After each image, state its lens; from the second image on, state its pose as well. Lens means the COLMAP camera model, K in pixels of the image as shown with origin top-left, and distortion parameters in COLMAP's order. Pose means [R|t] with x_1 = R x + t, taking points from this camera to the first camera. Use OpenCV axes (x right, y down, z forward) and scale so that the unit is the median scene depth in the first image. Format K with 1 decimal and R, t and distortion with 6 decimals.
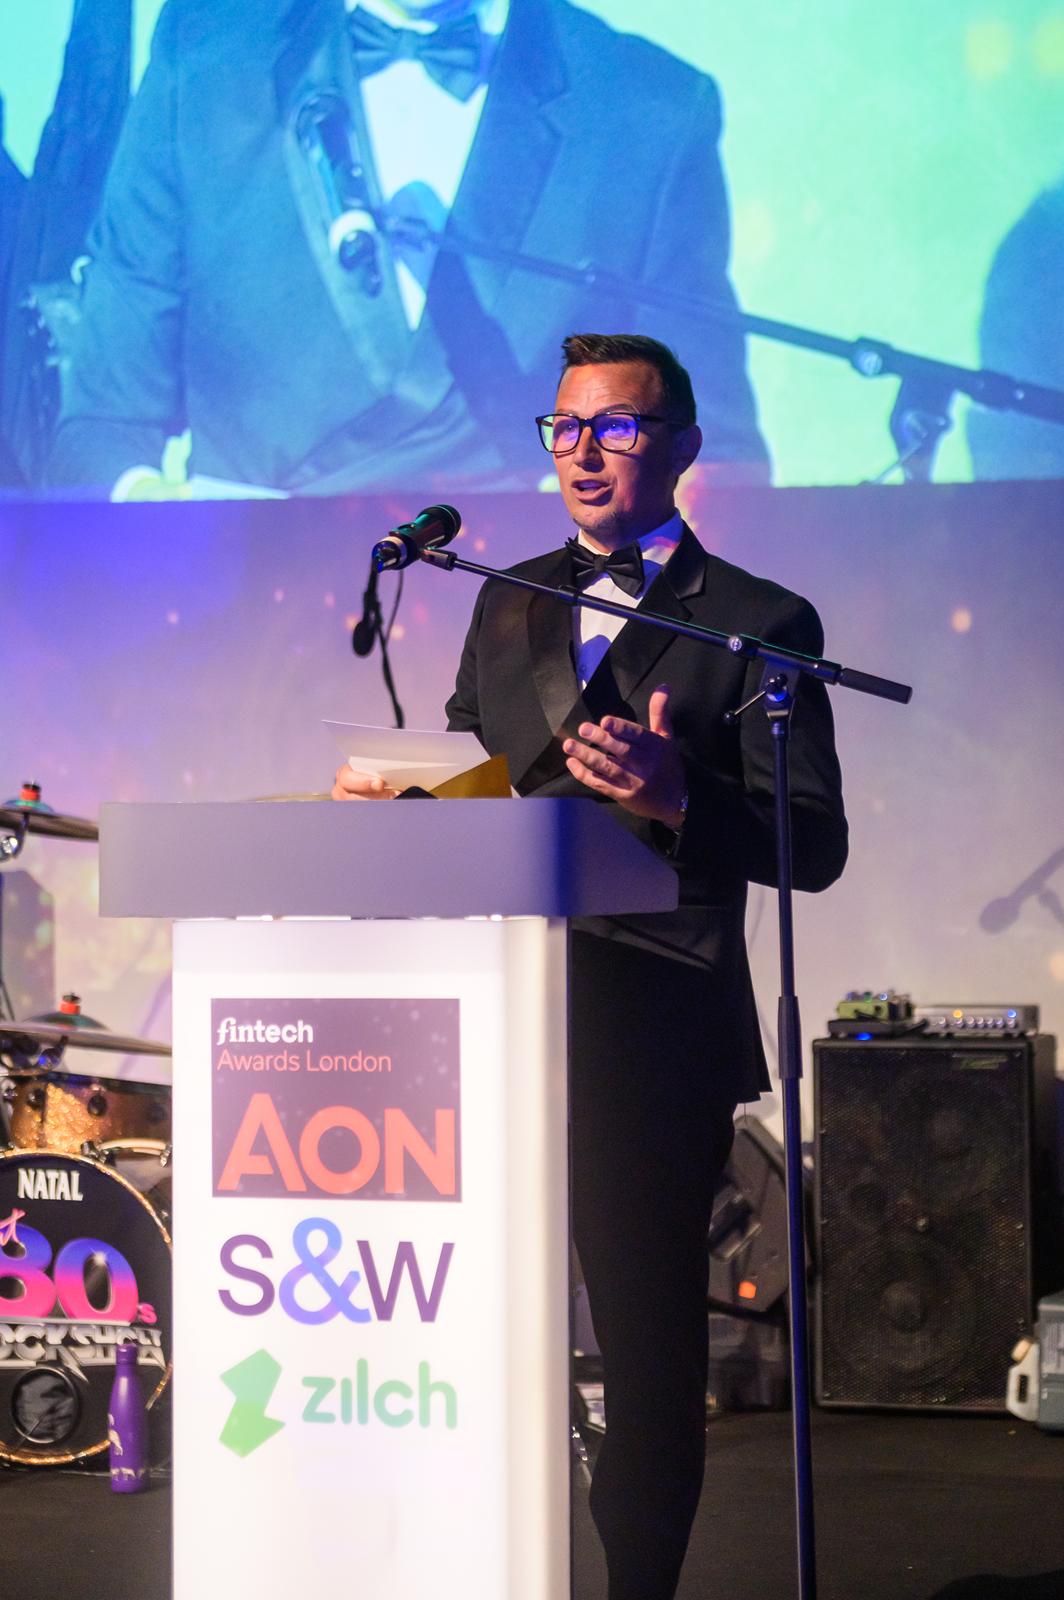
lens RADIAL K [[3436.1, 0, 529.6], [0, 3436.1, 707.3], [0, 0, 1]] dist [0.020148, 0.227737]
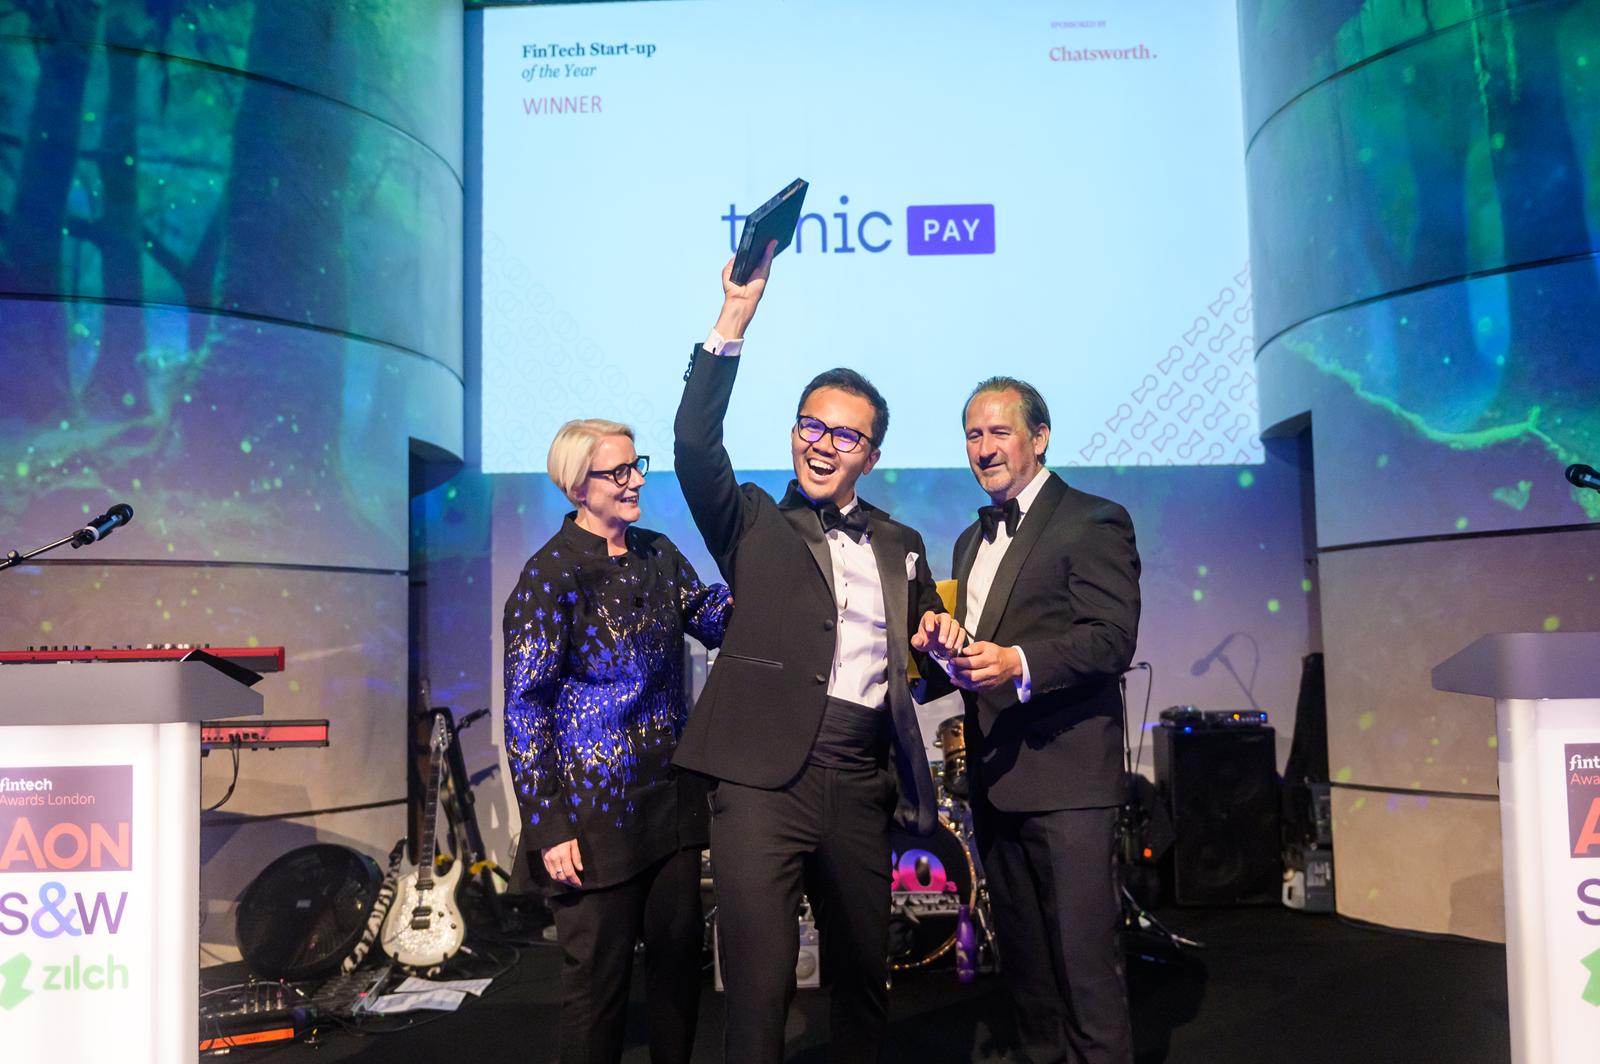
lens RADIAL K [[1437.6, 0, 806.1], [0, 1437.6, 540.2], [0, 0, 1]] dist [-0.012496, -0.010305]
pose [[0.969740, -0.000415, 0.244141, -0.386750], [0.004984, 0.999824, -0.018097, -0.004668], [-0.244090, 0.018766, 0.969571, 0.231734]]
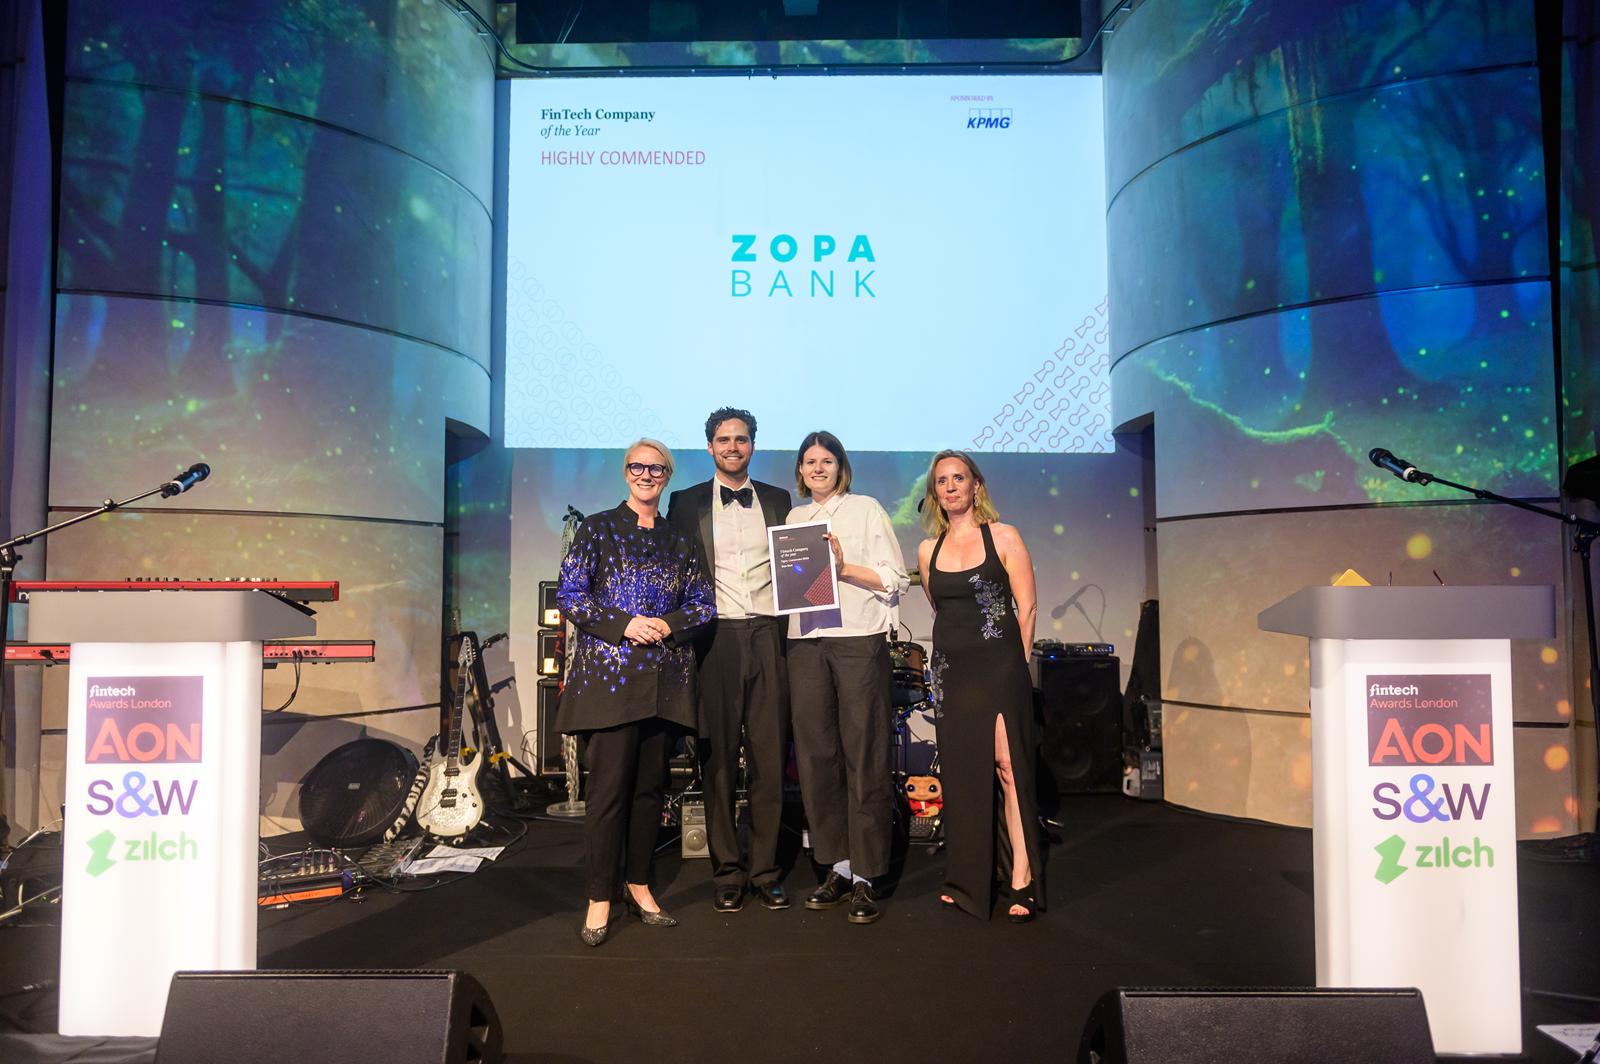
lens RADIAL K [[1091.8, 0, 795.8], [0, 1091.8, 529.9], [0, 0, 1]] dist [-0.003288, -0.004634]
pose [[0.960258, 0.012711, 0.278824, -0.381558], [-0.013531, 0.999908, 0.001019, -0.002201], [-0.278785, -0.004751, 0.960342, 0.260947]]
